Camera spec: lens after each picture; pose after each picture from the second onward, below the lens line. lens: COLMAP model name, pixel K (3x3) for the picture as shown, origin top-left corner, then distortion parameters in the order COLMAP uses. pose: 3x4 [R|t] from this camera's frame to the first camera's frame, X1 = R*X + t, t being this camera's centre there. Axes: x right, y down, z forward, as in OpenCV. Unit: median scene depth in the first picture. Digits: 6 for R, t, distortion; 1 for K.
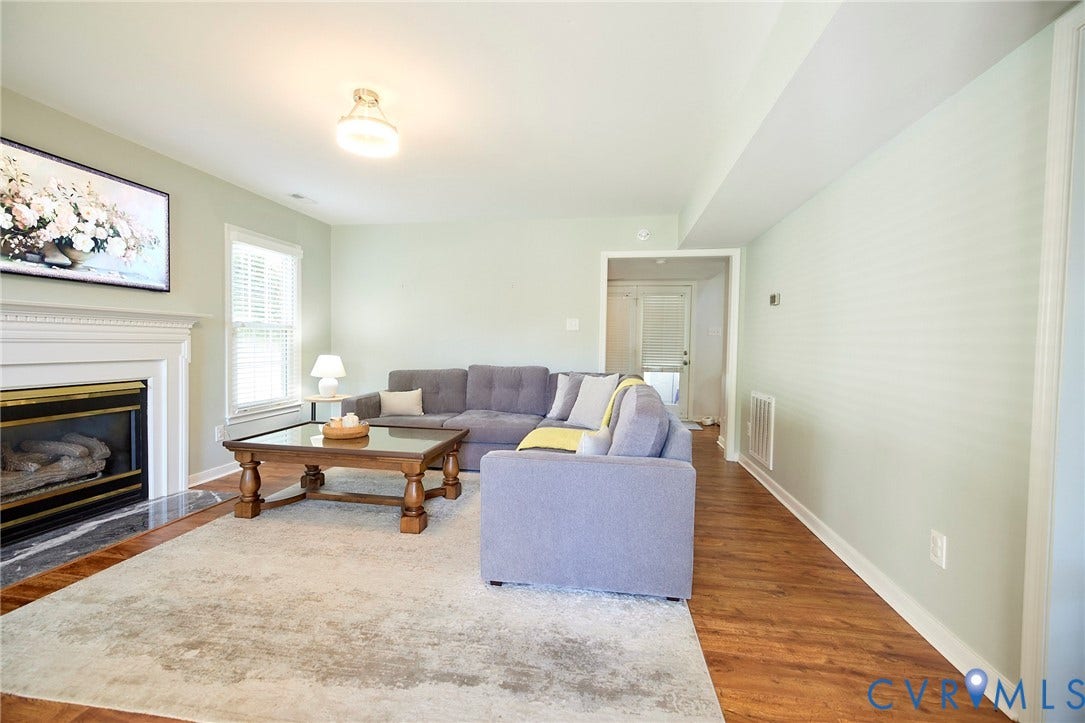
lens RADIAL K [[473.3, 0, 537.8], [0, 473.3, 358.4], [0, 0, 1]] dist [0.002991, 0.000244]
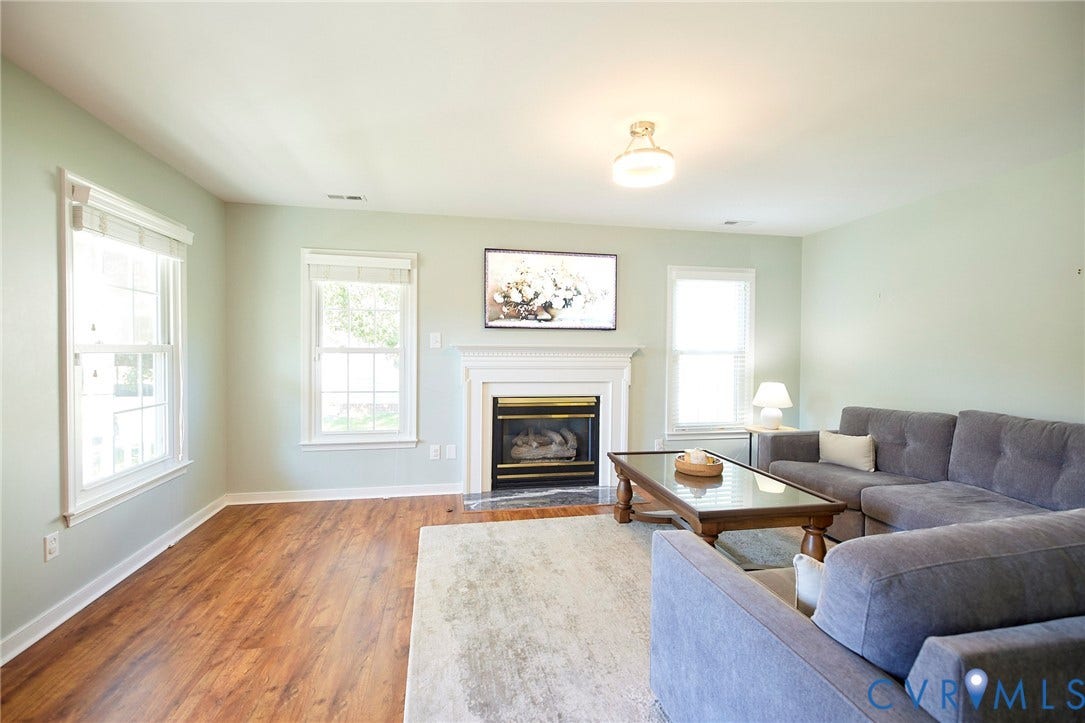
lens RADIAL K [[473.3, 0, 537.7], [0, 473.3, 360.2], [0, 0, 1]] dist [0.002991, 0.000244]
pose [[0.334651, 0.005392, -0.942327, 0.418037], [-0.032180, 0.999466, -0.005710, -0.047764], [0.941793, 0.032235, 0.334646, 0.411957]]
